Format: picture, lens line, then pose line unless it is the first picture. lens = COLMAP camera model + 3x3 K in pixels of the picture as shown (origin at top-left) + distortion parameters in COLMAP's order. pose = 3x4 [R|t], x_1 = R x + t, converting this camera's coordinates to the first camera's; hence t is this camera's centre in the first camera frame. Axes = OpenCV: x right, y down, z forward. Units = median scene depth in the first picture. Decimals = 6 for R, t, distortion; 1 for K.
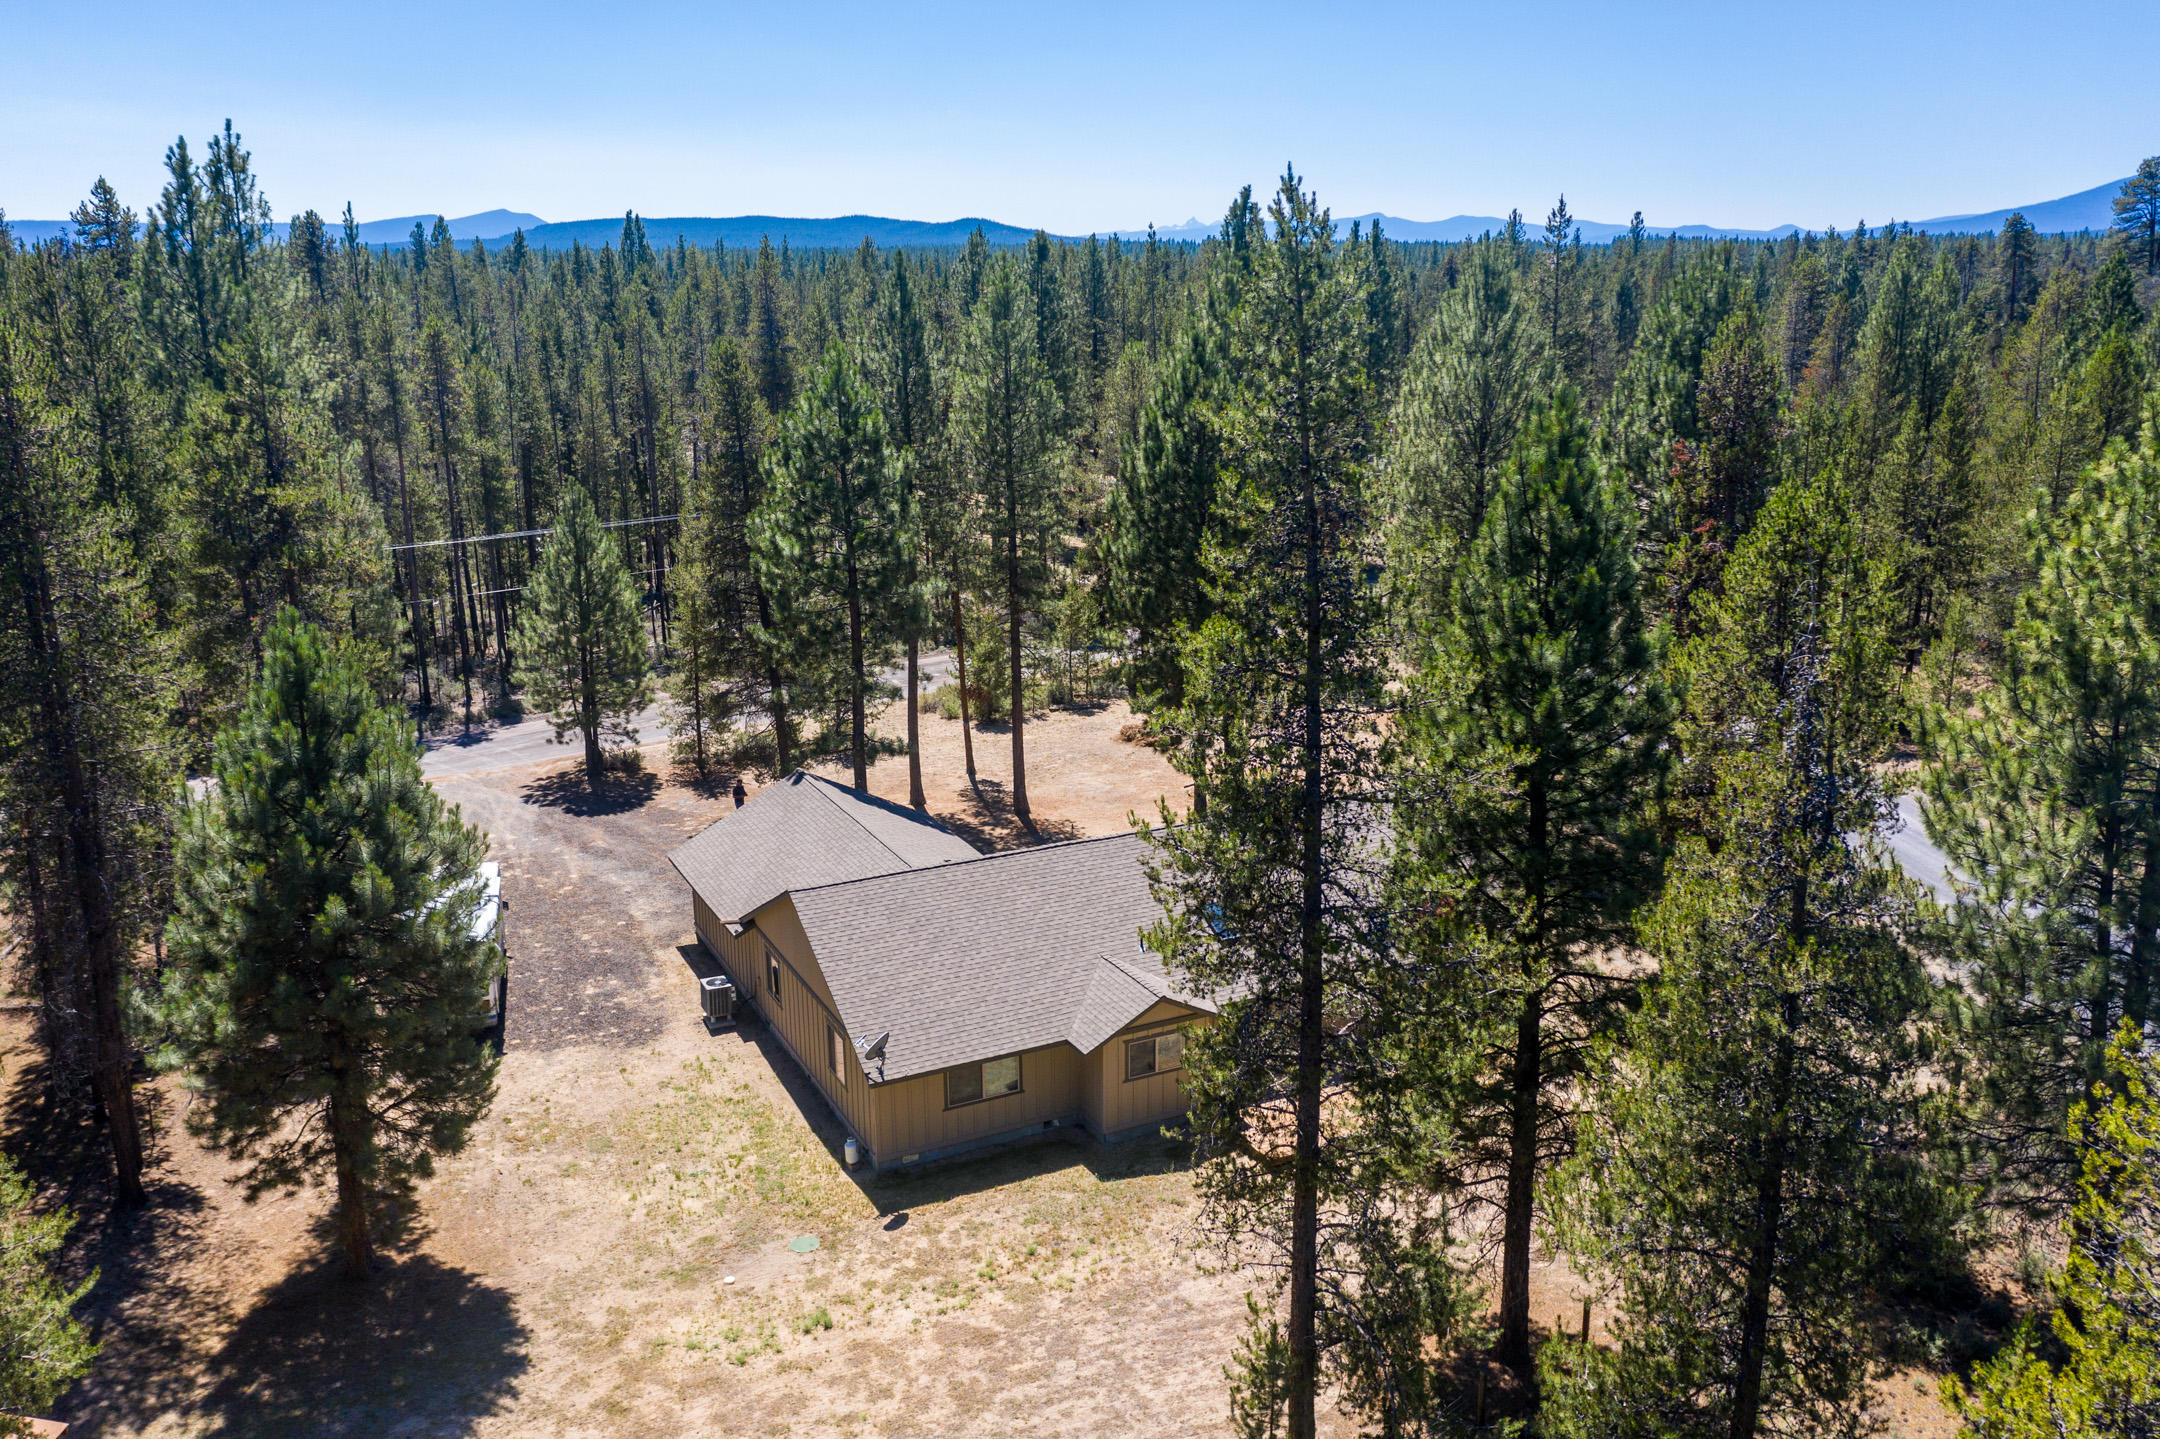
lens RADIAL K [[1743.4, 0, 1080.1], [0, 1743.4, 719.5], [0, 0, 1]] dist [-0.014246, 0.009997]
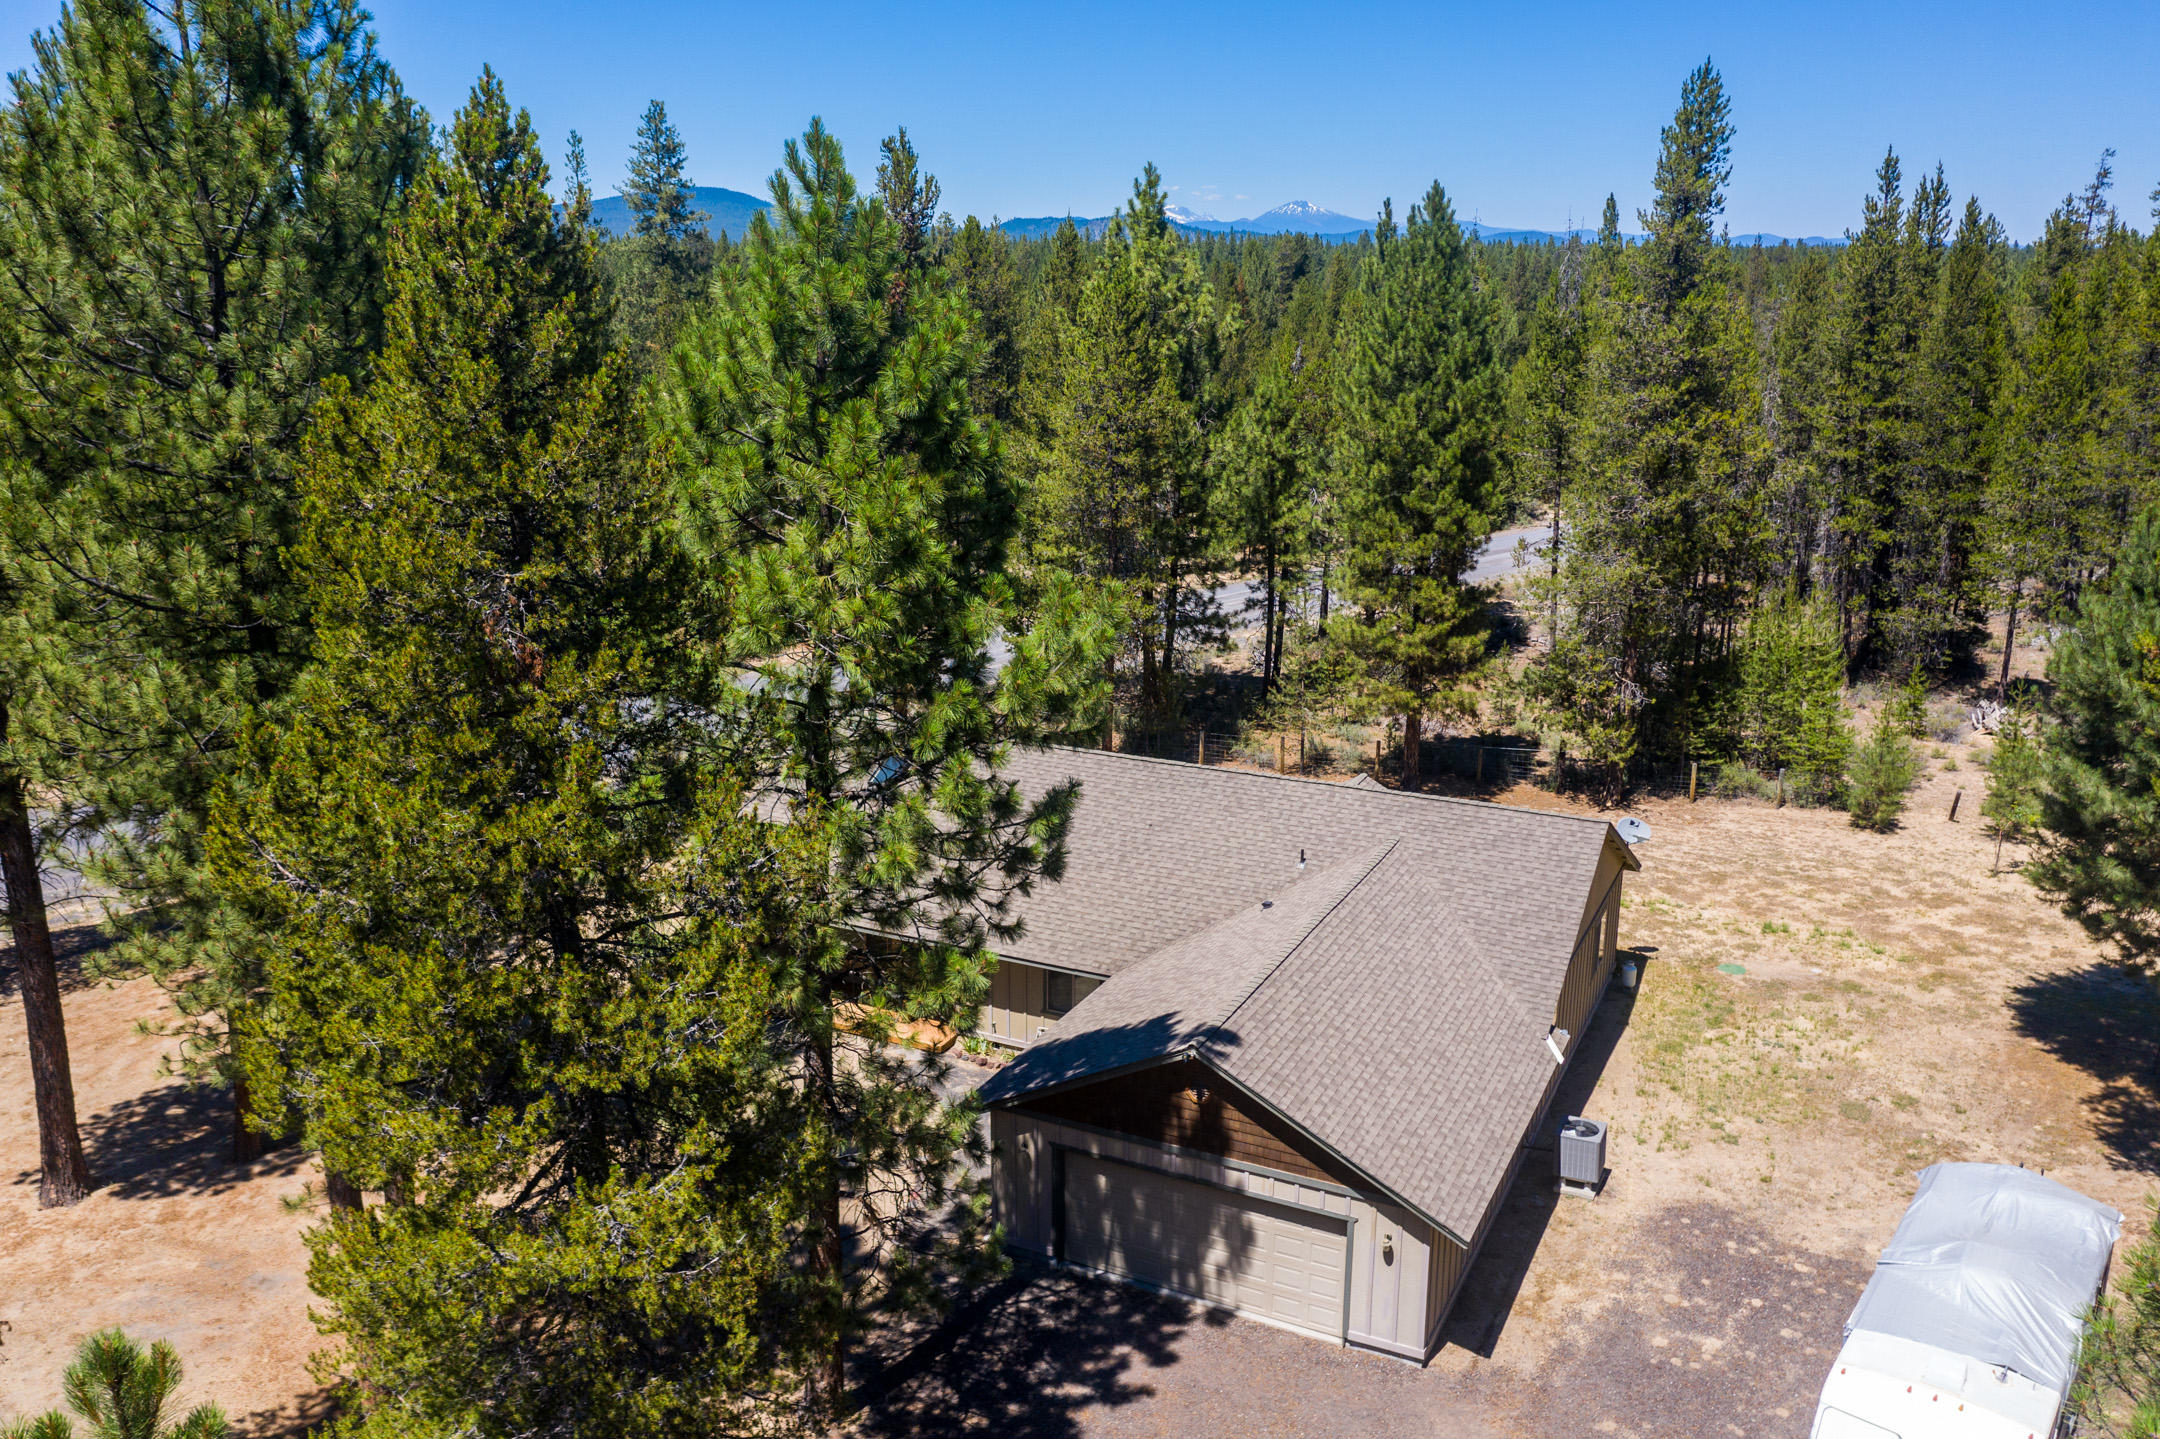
lens RADIAL K [[1743.4, 0, 1078.7], [0, 1743.4, 716.2], [0, 0, 1]] dist [-0.014246, 0.009997]
pose [[-0.608315, -0.191252, 0.770309, -0.731076], [0.215966, 0.894029, 0.392519, -0.363849], [-0.763748, 0.405136, -0.502547, 1.822125]]
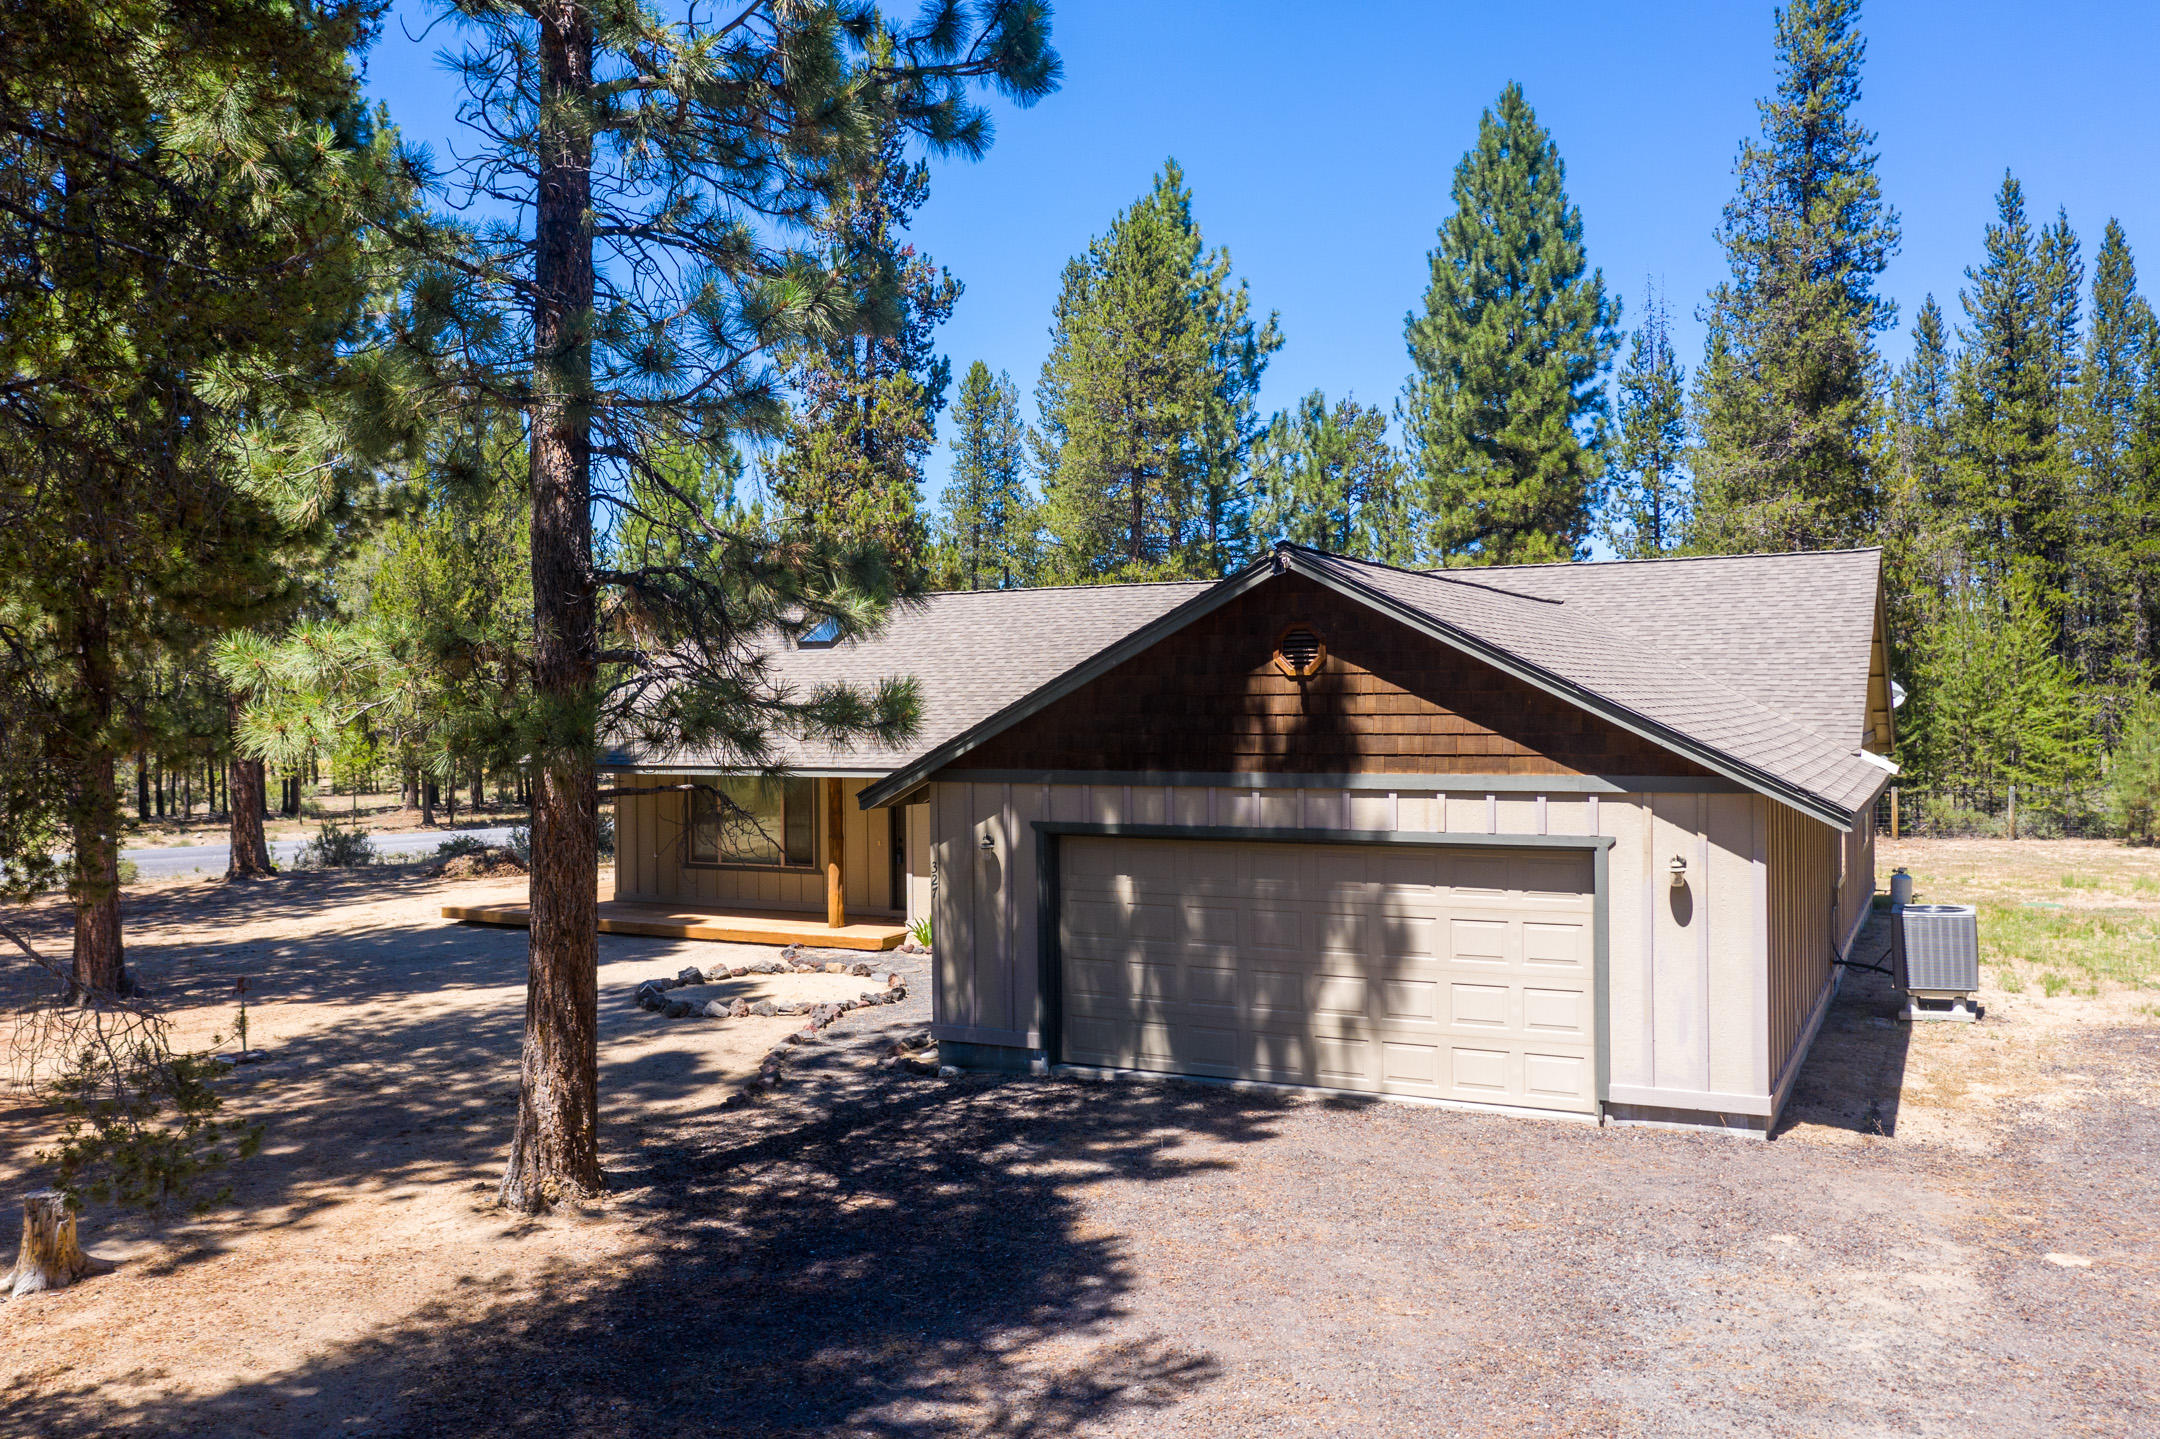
lens RADIAL K [[1743.4, 0, 1080.3], [0, 1743.4, 724.1], [0, 0, 1]] dist [-0.014246, 0.009997]
pose [[-0.599146, 0.019371, 0.800406, -0.522947], [0.225229, 0.963414, 0.145279, 0.016961], [-0.768308, 0.267318, -0.581588, 1.758273]]
